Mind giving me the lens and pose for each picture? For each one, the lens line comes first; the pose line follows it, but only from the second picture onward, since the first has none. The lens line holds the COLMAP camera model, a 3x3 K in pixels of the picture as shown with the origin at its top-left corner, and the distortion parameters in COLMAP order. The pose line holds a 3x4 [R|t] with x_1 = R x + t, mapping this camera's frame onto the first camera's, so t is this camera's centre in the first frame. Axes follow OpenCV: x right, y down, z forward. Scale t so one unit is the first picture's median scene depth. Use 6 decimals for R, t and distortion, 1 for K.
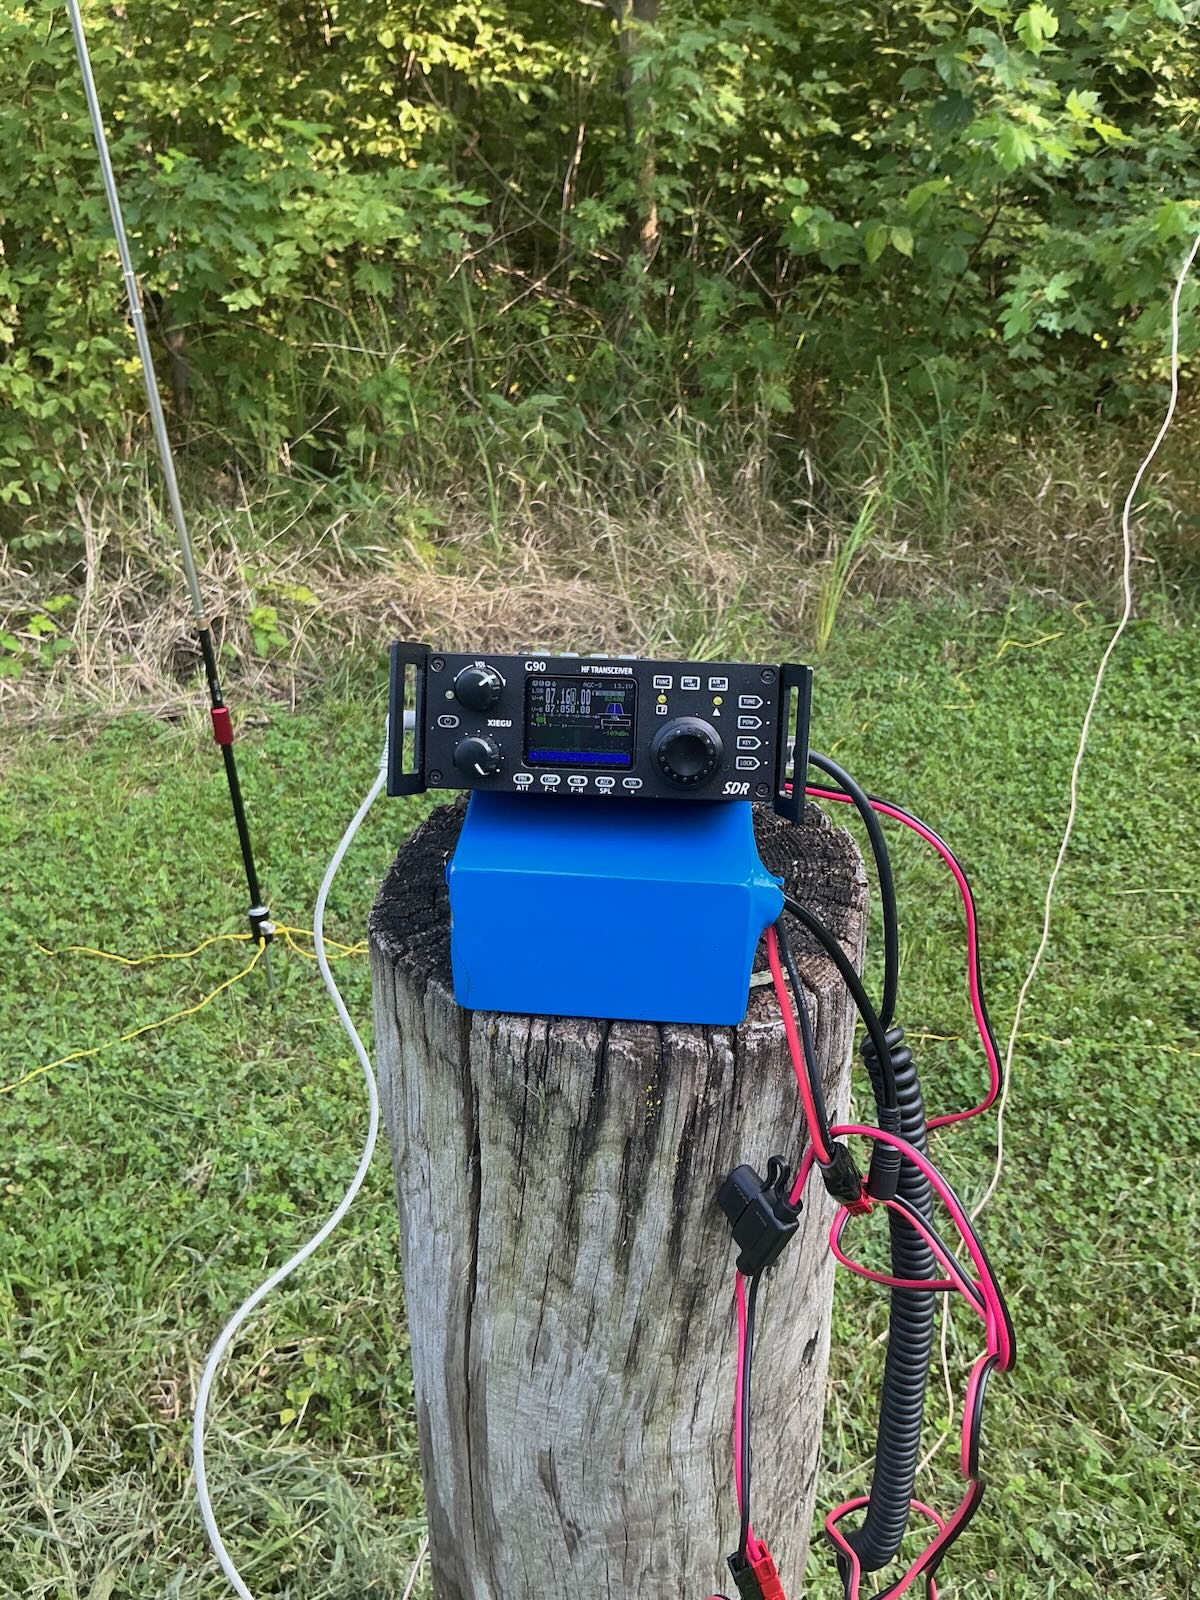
lens RADIAL K [[1329.7, 0, 598.6], [0, 1329.7, 799.7], [0, 0, 1]] dist [0.068097, -0.067249]
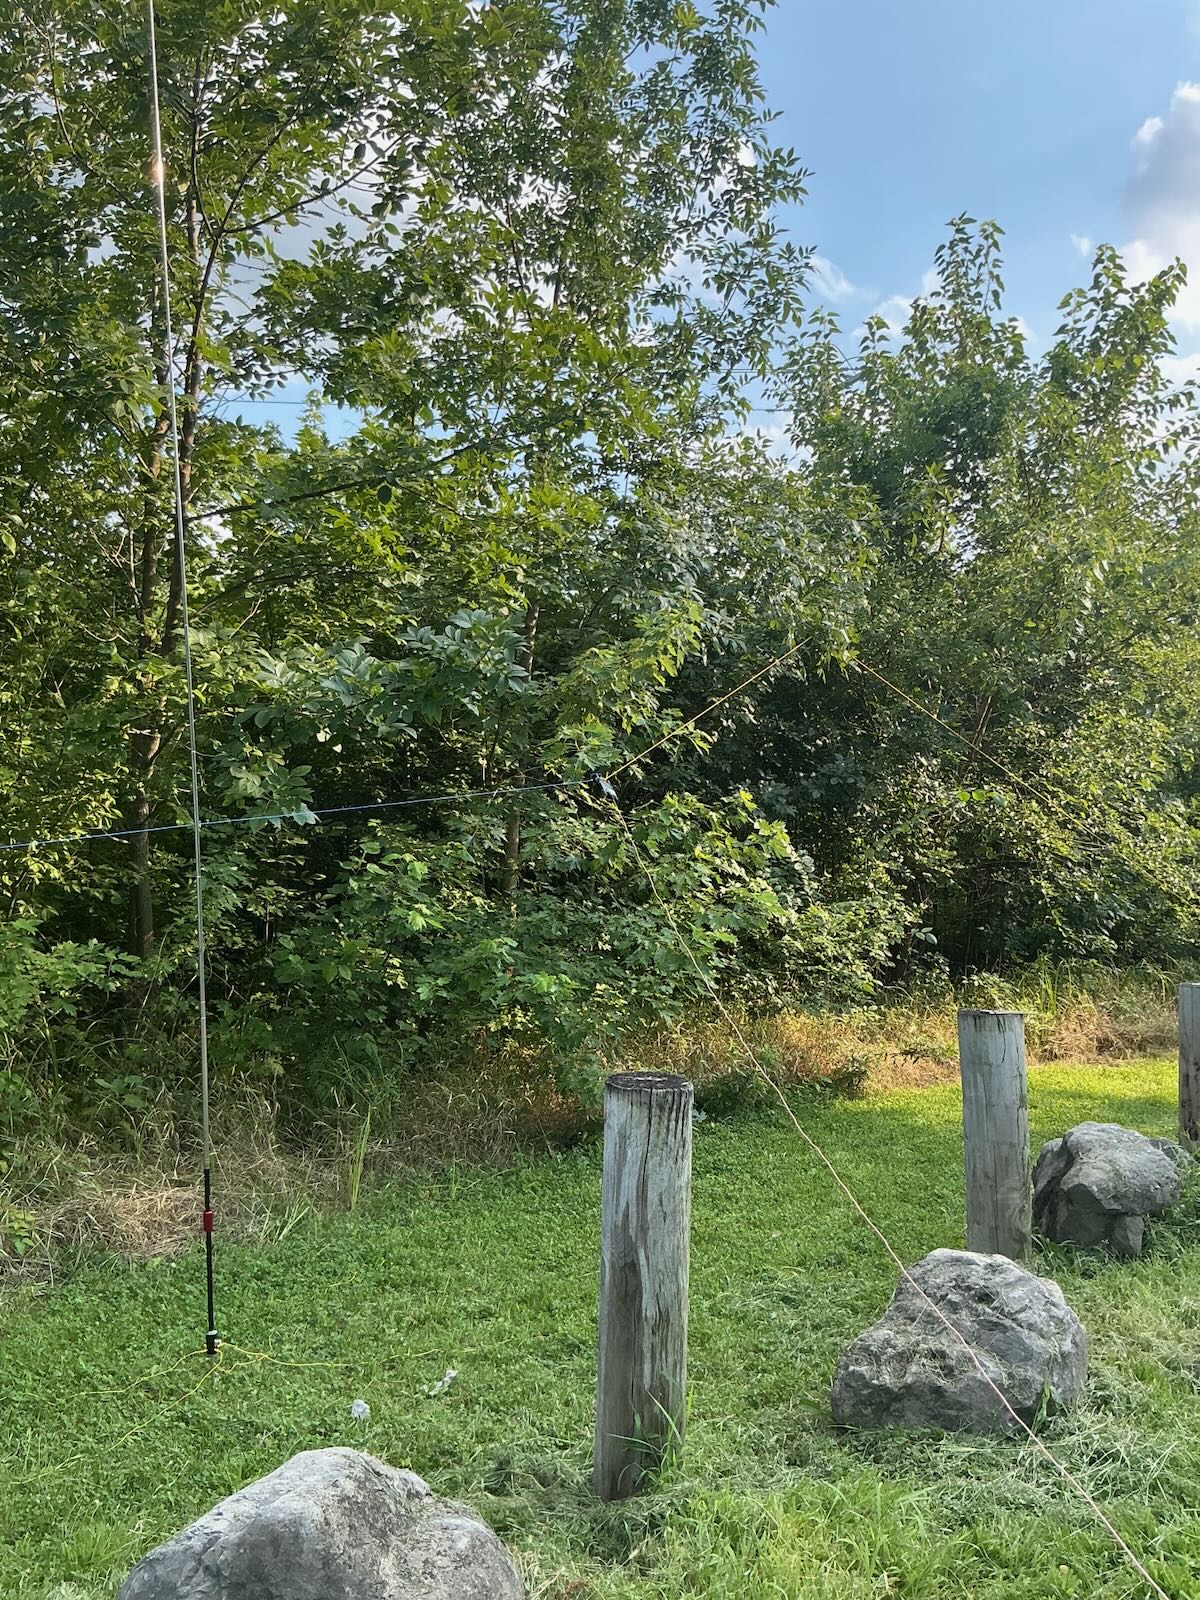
lens RADIAL K [[1329.7, 0, 591.0], [0, 1329.7, 800.3], [0, 0, 1]] dist [0.068097, -0.067249]
pose [[0.829441, 0.030356, 0.557769, -0.861470], [0.247371, 0.875312, -0.415496, 0.333473], [-0.500835, 0.482605, 0.718510, -0.894986]]
